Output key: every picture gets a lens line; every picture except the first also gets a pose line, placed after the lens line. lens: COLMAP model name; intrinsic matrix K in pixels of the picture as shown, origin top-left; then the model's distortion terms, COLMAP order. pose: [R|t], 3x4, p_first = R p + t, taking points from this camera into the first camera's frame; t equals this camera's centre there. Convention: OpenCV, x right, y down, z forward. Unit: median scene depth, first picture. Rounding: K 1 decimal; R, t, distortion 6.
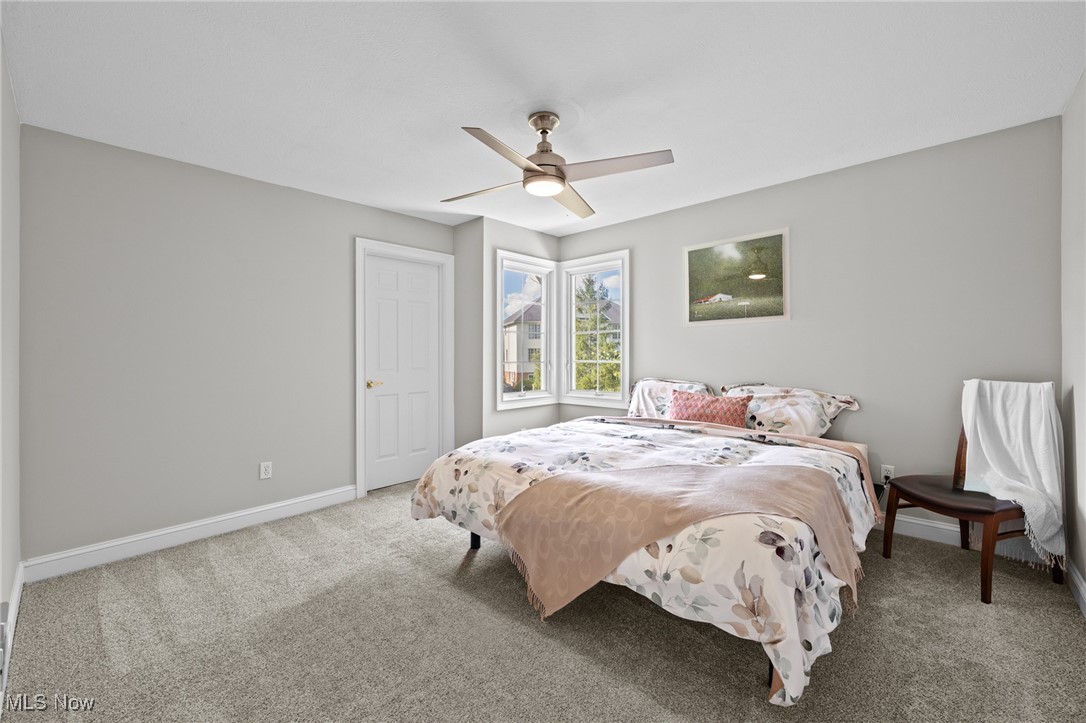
lens RADIAL K [[456.6, 0, 535.1], [0, 456.6, 360.1], [0, 0, 1]] dist [-0.004061, -0.000127]
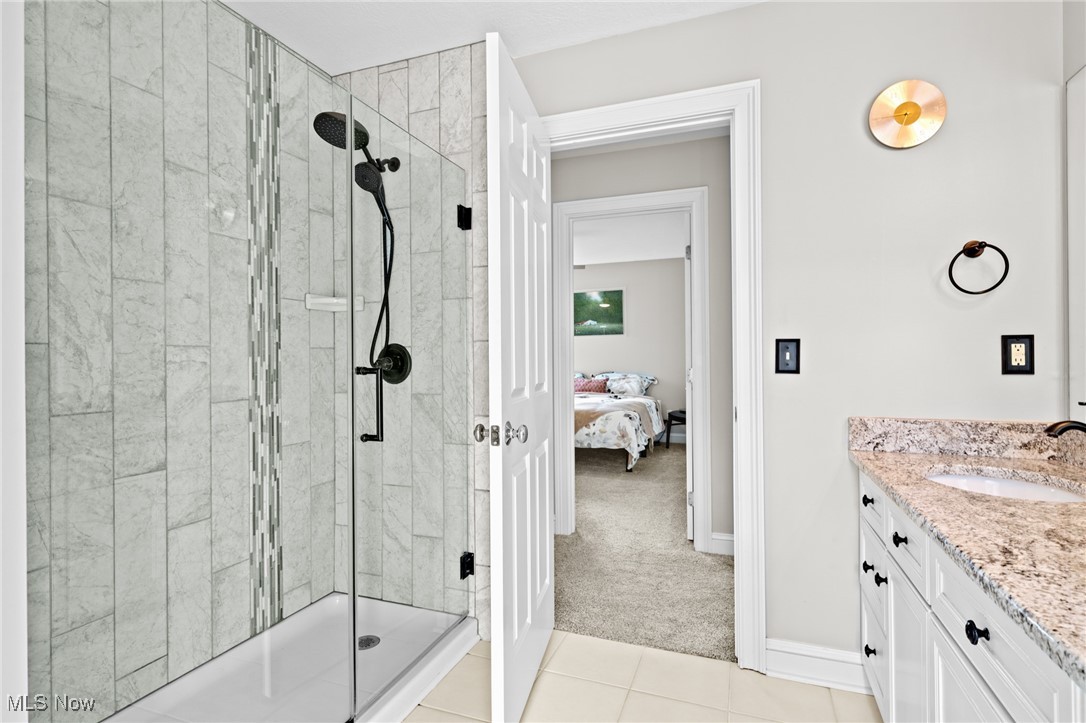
lens RADIAL K [[537.9, 0, 547.4], [0, 537.9, 360.7], [0, 0, 1]] dist [-0.001567, -0.000804]
pose [[0.924642, 0.002868, 0.380826, -0.610579], [0.001132, 0.999947, -0.010279, 0.032224], [-0.380836, 0.009936, 0.924589, -0.960447]]
